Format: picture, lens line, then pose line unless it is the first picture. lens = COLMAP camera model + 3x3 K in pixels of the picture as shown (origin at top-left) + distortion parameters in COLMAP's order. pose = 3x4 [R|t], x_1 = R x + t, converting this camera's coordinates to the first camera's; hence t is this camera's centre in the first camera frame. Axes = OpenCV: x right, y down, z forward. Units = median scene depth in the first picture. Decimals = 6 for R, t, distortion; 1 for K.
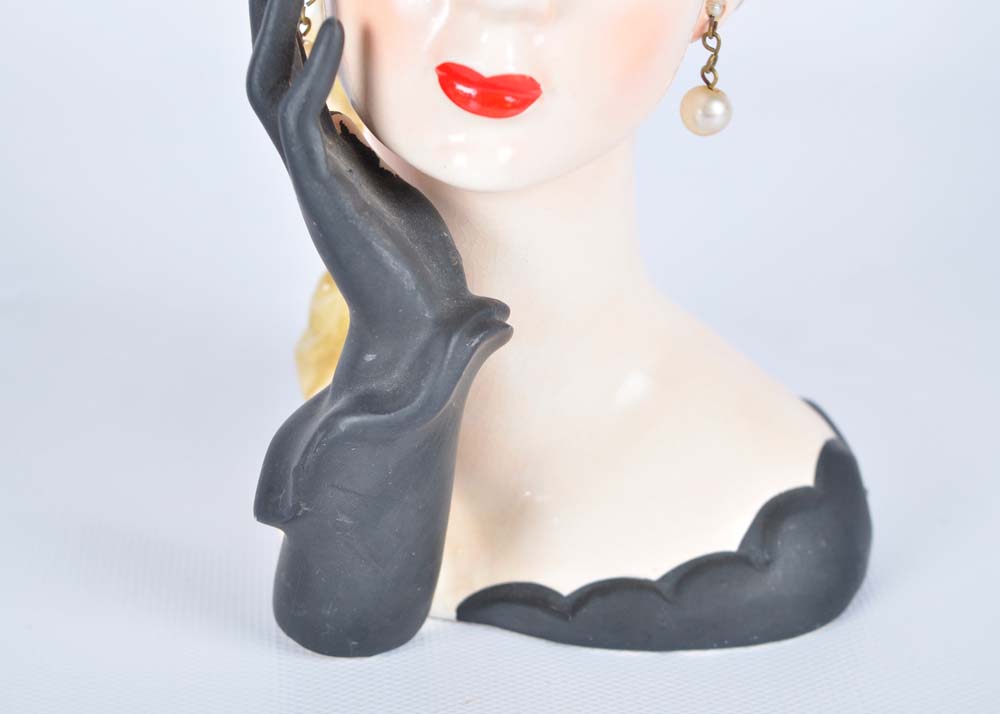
lens RADIAL K [[2403.5, 0, 502.1], [0, 2403.5, 356.3], [0, 0, 1]] dist [0.019850, 0.000000]
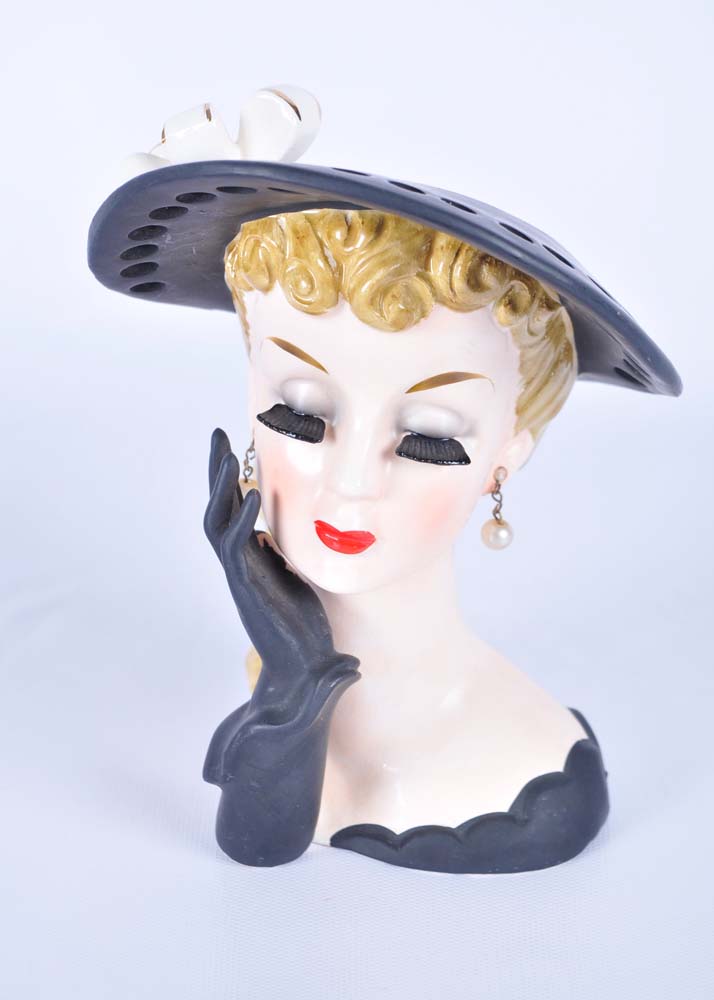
lens RADIAL K [[2403.5, 0, 355.4], [0, 2403.5, 499.5], [0, 0, 1]] dist [0.019850, 0.000000]
pose [[0.995026, 0.041898, -0.090373, 0.138297], [-0.042125, 0.999112, -0.000604, -0.123953], [0.090268, 0.004408, 0.995908, -0.604990]]
